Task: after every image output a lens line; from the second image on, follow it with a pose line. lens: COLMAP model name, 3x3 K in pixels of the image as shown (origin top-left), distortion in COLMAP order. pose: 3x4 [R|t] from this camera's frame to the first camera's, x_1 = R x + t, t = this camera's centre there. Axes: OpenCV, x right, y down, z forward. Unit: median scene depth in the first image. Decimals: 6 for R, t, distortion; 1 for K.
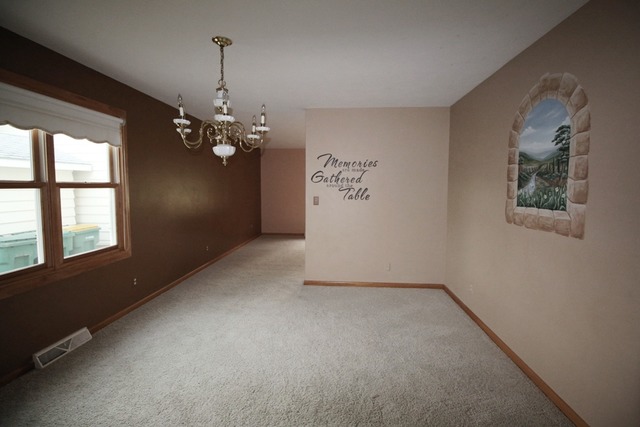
lens RADIAL K [[295.9, 0, 321.5], [0, 295.9, 205.9], [0, 0, 1]] dist [0.000355, -0.000017]
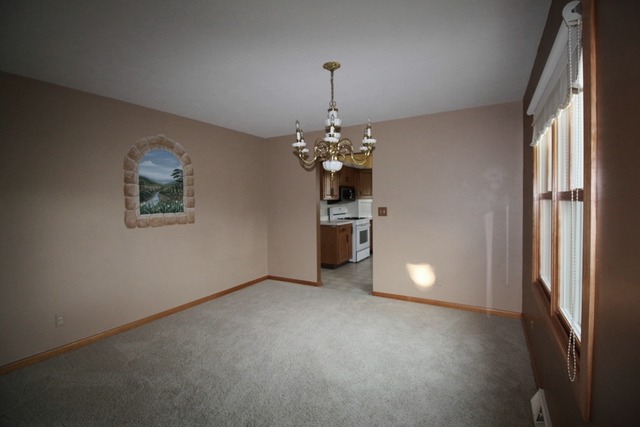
lens RADIAL K [[295.9, 0, 321.5], [0, 295.9, 205.9], [0, 0, 1]] dist [0.000355, -0.000017]
pose [[-0.895600, -0.010771, 0.444730, -0.827089], [0.030364, 0.995895, 0.085266, -0.150294], [-0.443823, 0.089868, -0.891597, 2.127932]]
